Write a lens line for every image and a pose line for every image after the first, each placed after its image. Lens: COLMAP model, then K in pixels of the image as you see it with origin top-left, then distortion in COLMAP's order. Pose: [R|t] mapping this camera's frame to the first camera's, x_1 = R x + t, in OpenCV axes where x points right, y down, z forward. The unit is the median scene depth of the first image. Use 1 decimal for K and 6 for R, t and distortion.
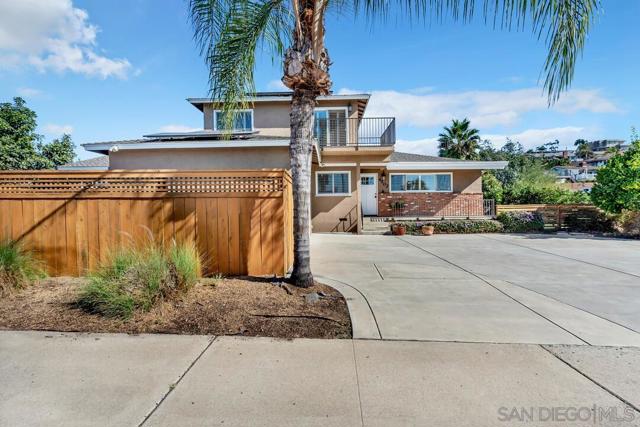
lens RADIAL K [[304.8, 0, 321.0], [0, 304.8, 212.1], [0, 0, 1]] dist [0.001240, 0.000100]
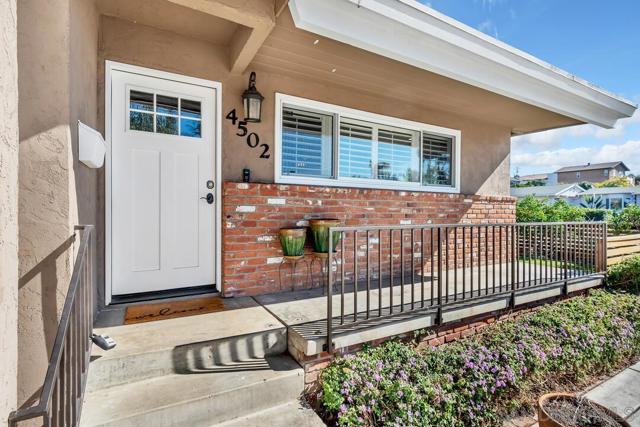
lens RADIAL K [[304.8, 0, 321.0], [0, 304.8, 212.1], [0, 0, 1]] dist [0.001240, 0.000100]
pose [[0.863992, 0.015565, 0.503265, 0.142285], [-0.011024, 0.999867, -0.011997, -0.039790], [-0.503385, 0.004817, 0.864049, 0.794523]]
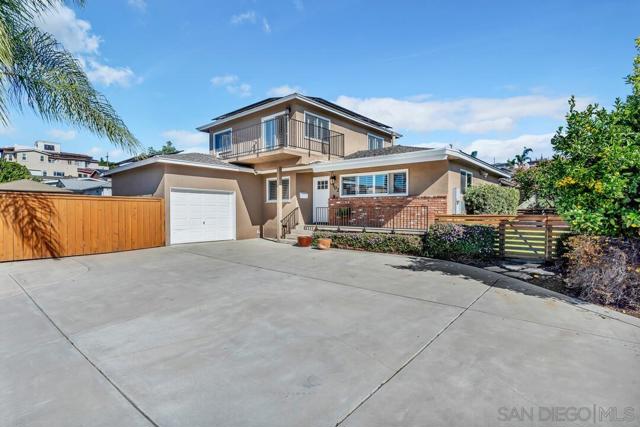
lens RADIAL K [[304.8, 0, 321.0], [0, 304.8, 212.1], [0, 0, 1]] dist [0.001240, 0.000100]
pose [[0.772334, 0.013166, -0.635080, 0.736503], [-0.013490, 0.999900, 0.004324, -0.025988], [0.635073, 0.005227, 0.772434, 0.300338]]
